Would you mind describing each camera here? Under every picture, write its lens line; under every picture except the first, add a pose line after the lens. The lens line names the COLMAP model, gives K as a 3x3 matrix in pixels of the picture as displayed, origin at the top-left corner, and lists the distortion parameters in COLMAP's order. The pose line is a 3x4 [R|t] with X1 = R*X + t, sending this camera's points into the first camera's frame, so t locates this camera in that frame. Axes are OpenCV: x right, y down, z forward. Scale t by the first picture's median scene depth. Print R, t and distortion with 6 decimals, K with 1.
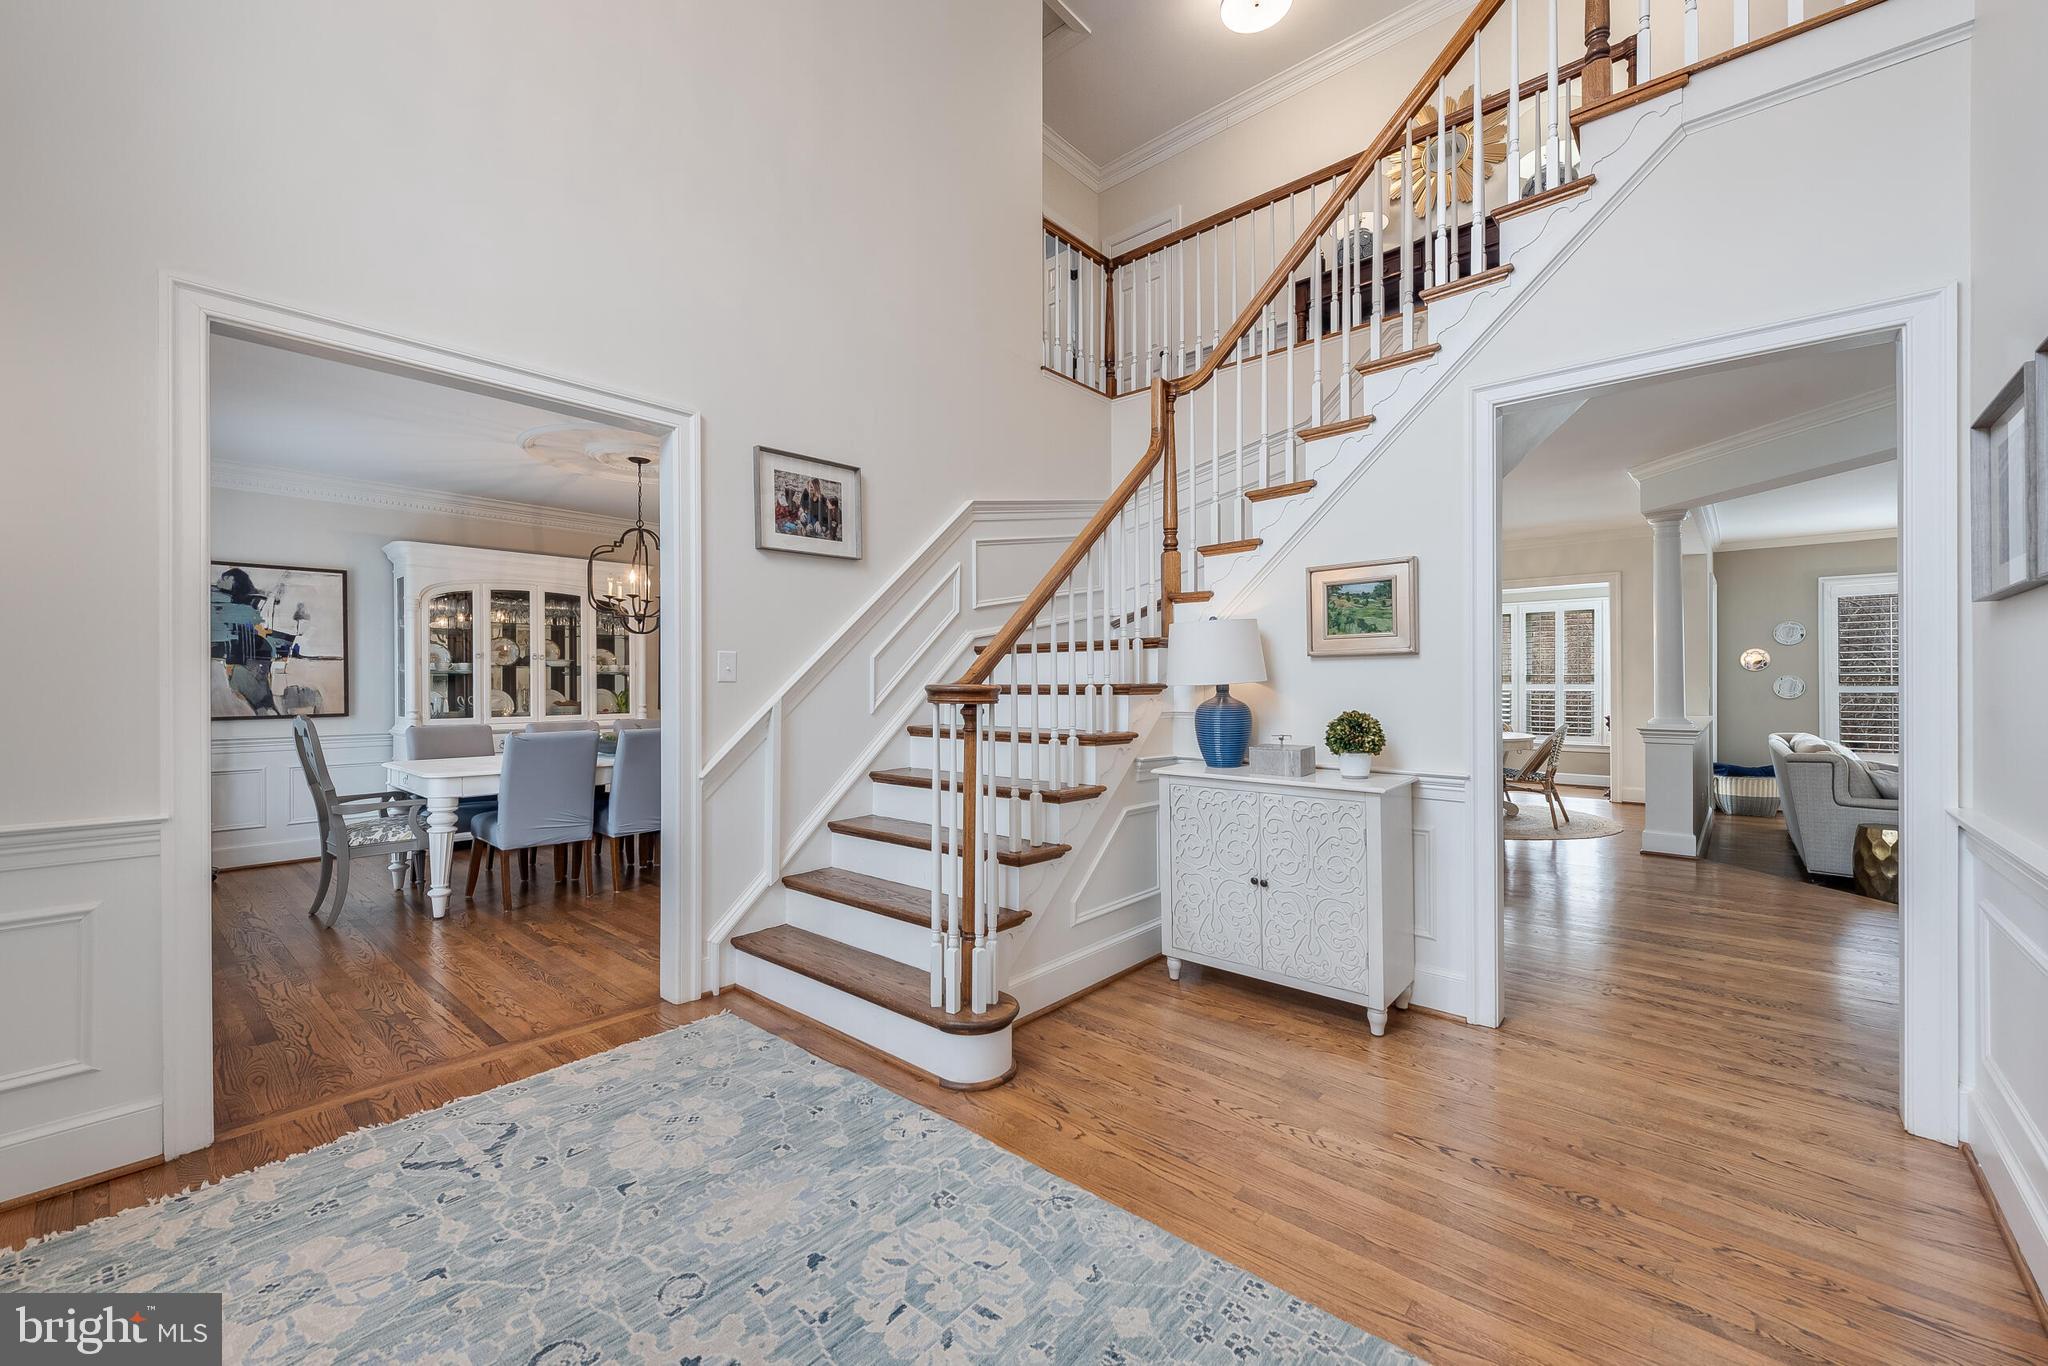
lens RADIAL K [[814.8, 0, 1011.0], [0, 814.8, 688.5], [0, 0, 1]] dist [0.013845, -0.000041]
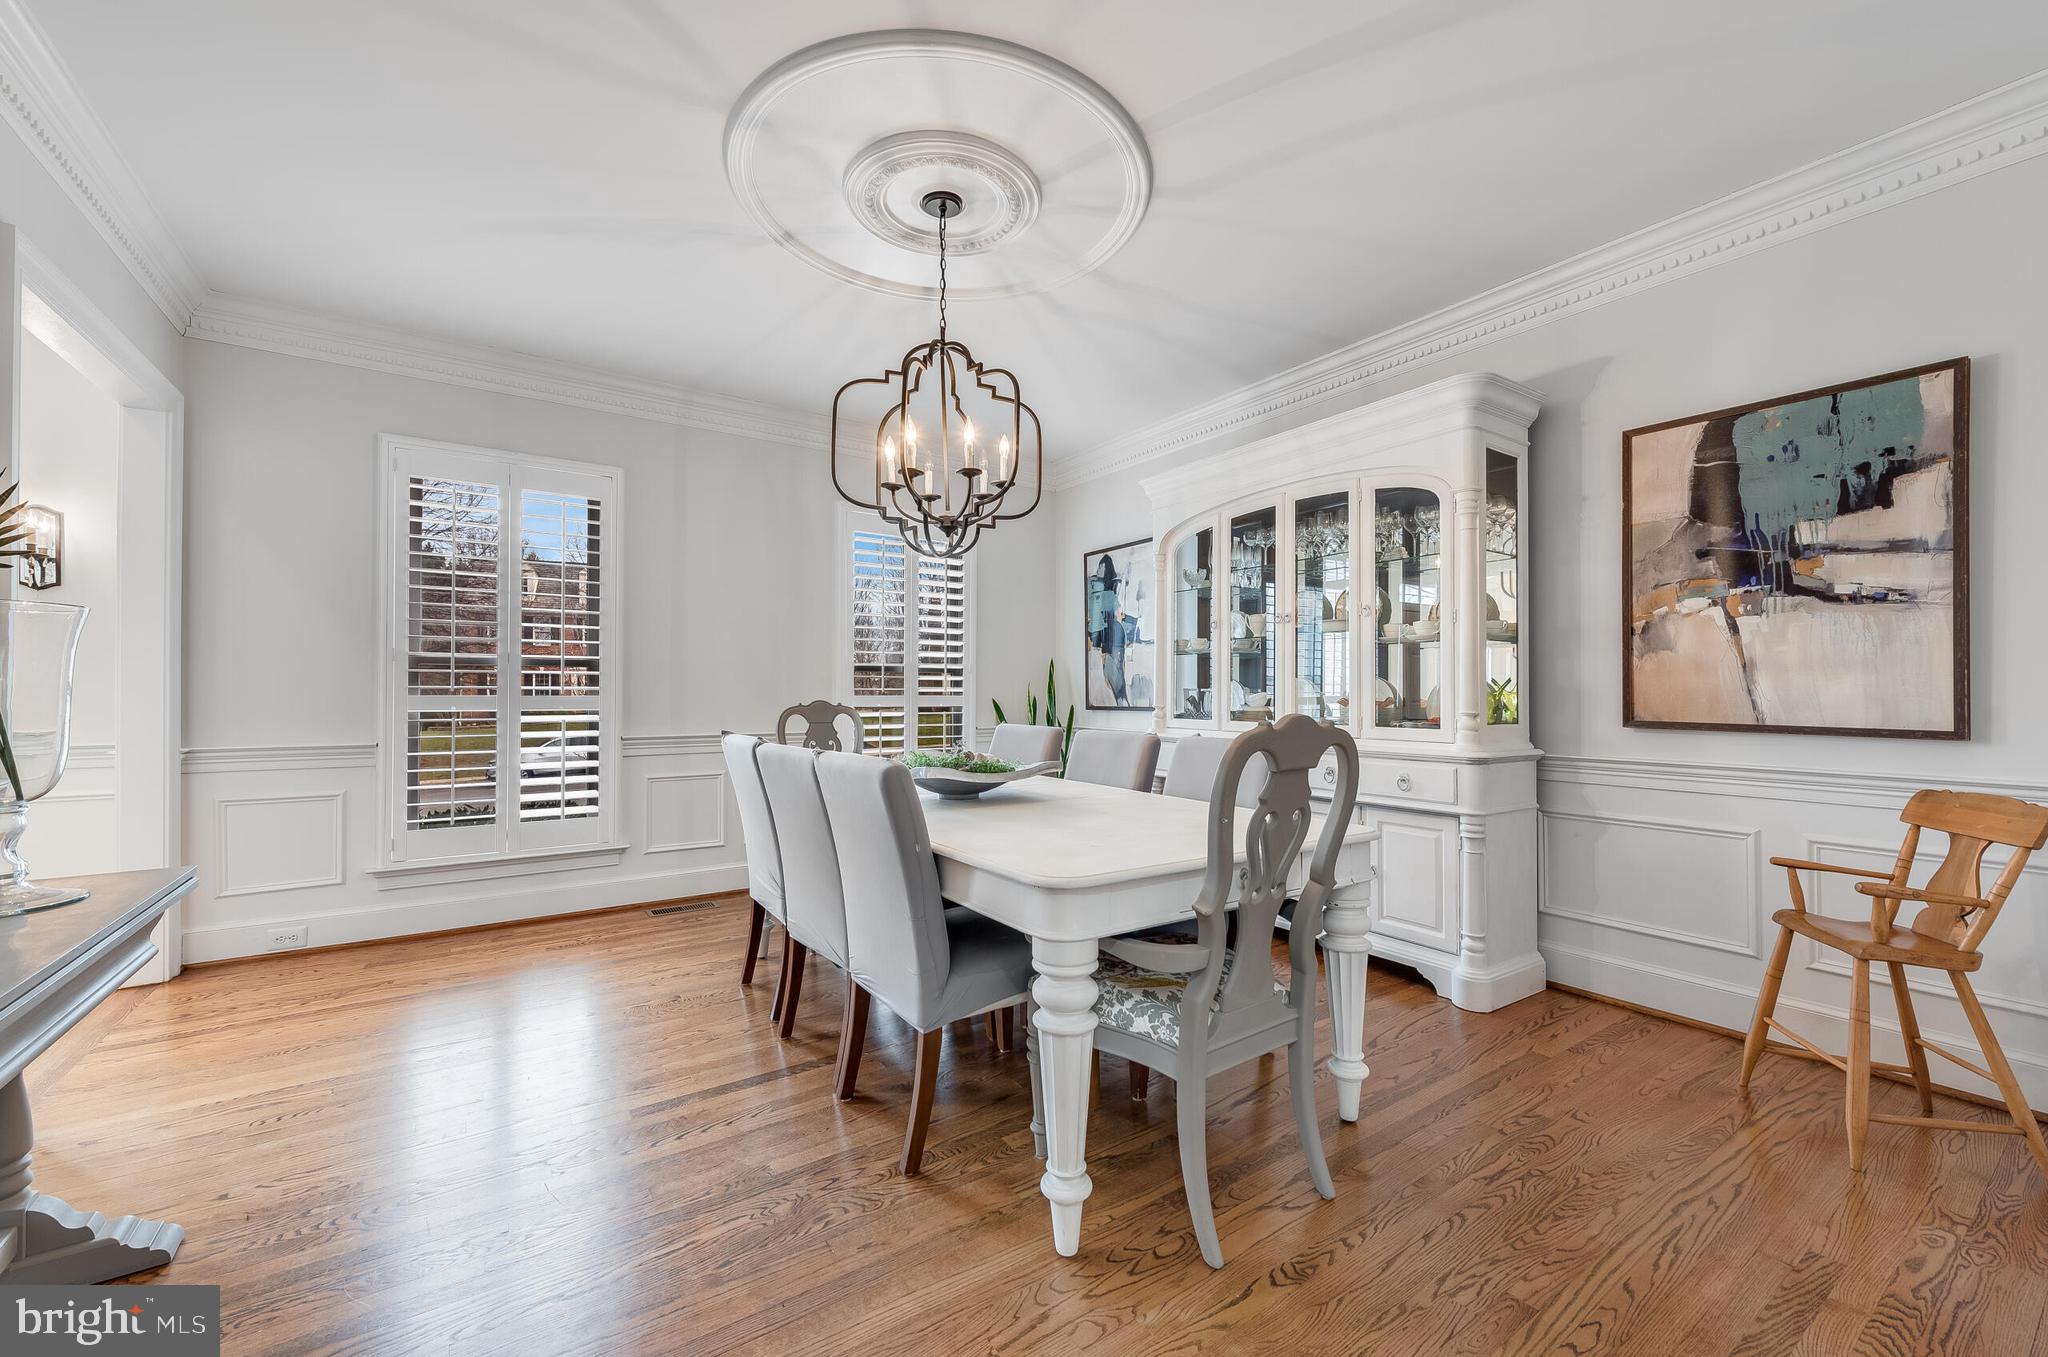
lens RADIAL K [[812.1, 0, 1024.0], [0, 812.1, 678.5], [0, 0, 1]] dist [0.002038, 0.000017]
pose [[-0.230095, -0.013157, -0.973079, 0.019515], [-0.004755, 0.999912, -0.012395, 0.020638], [0.973156, 0.001775, -0.230138, 1.767766]]
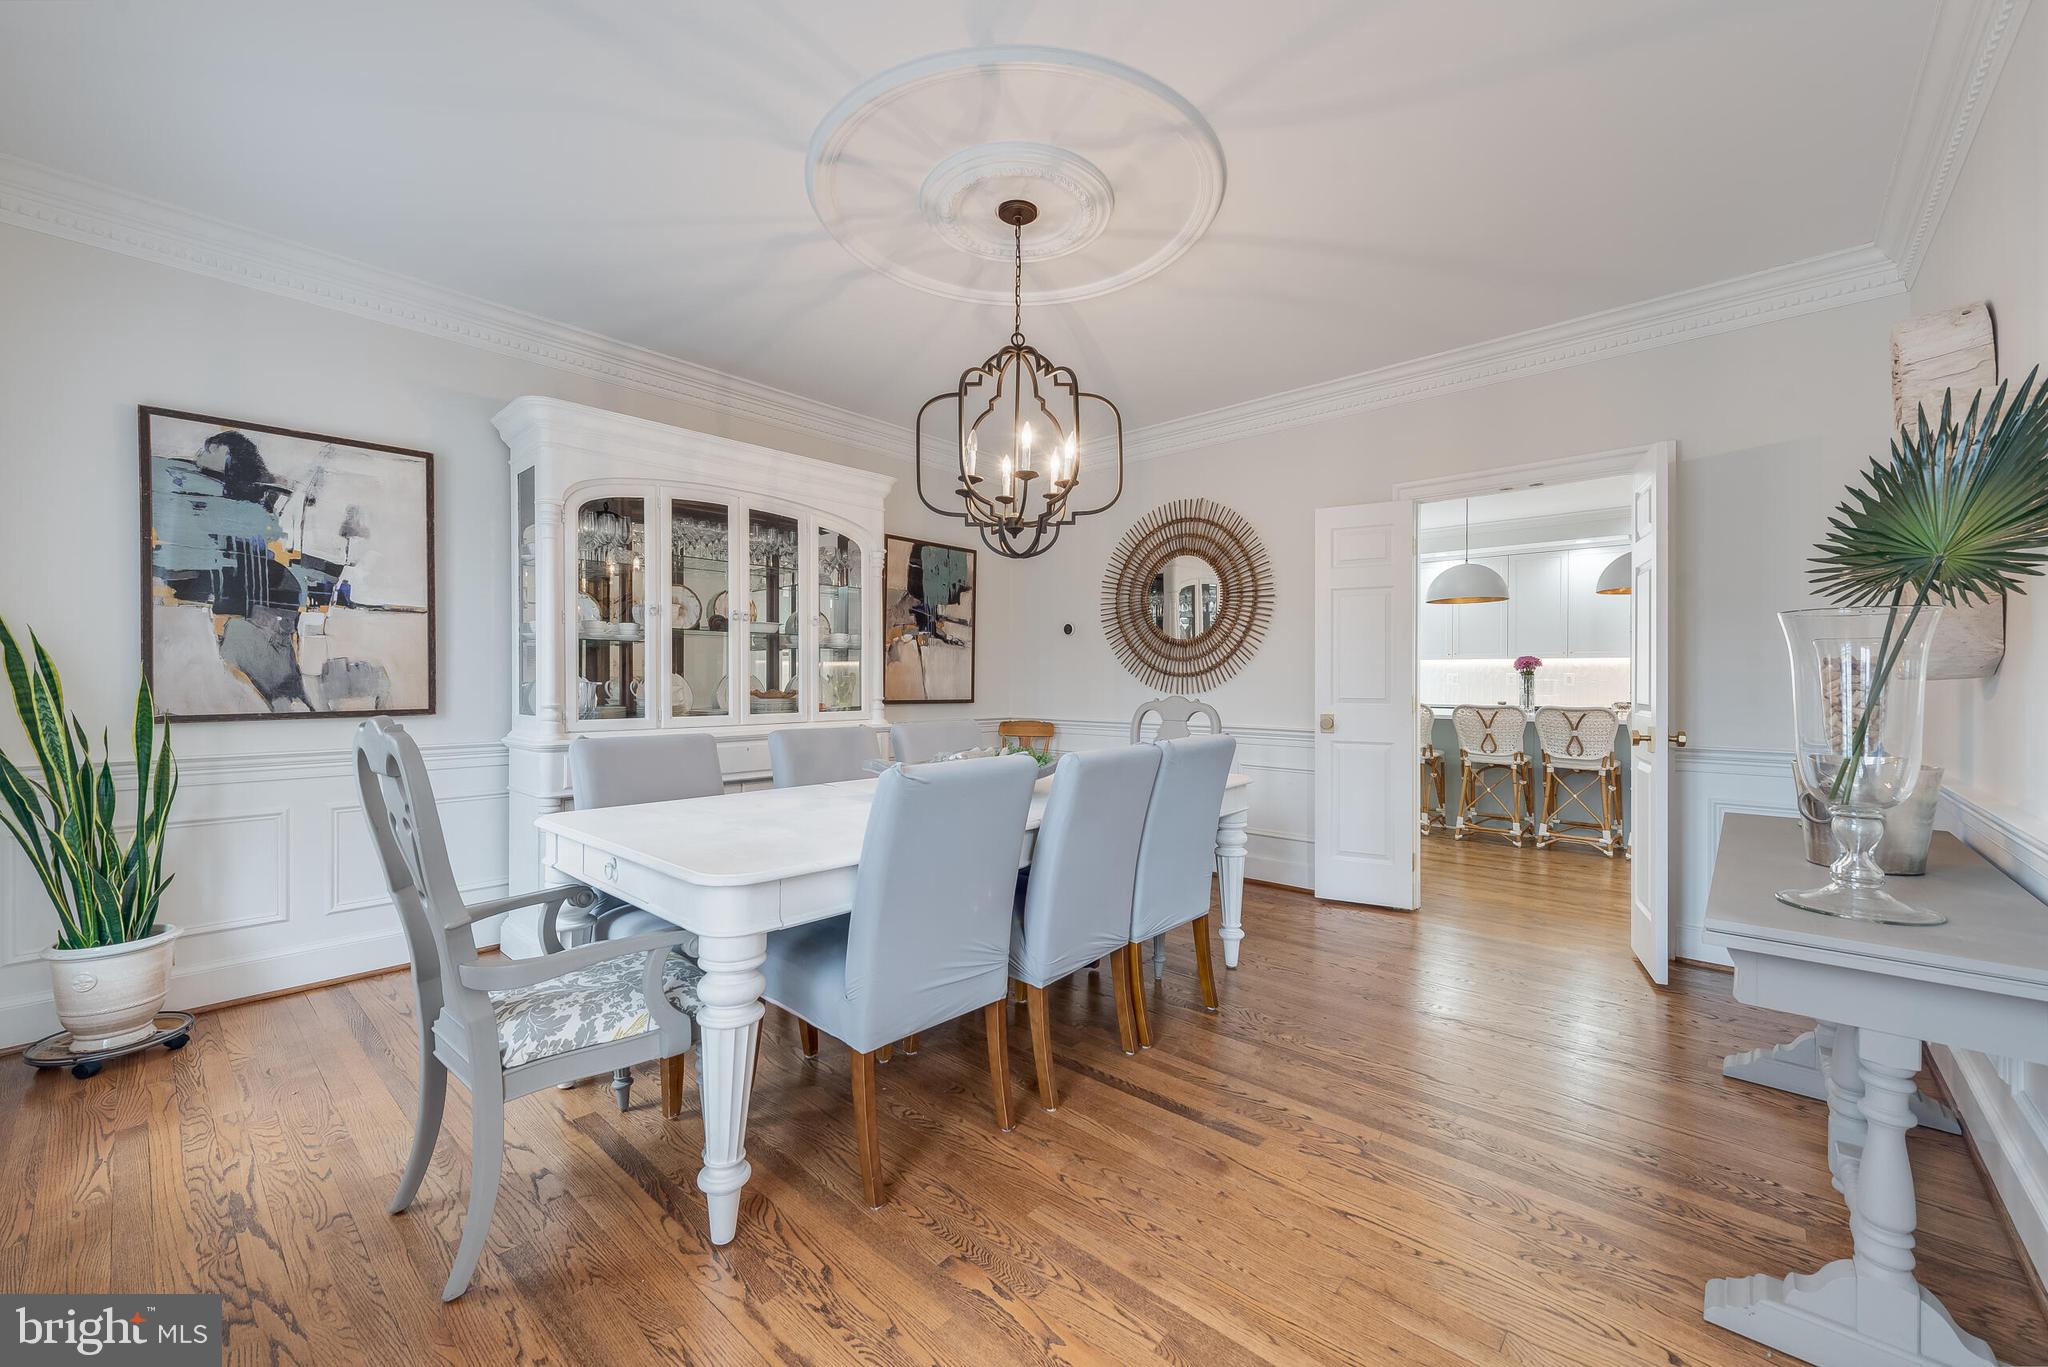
lens RADIAL K [[791.7, 0, 1024.0], [0, 791.7, 683.5], [0, 0, 1]] dist [0.002381, 0.000123]
pose [[0.999935, 0.005403, 0.010080, -0.694284], [-0.005417, 0.999984, 0.001399, 0.016897], [-0.010073, -0.001454, 0.999948, 0.771354]]
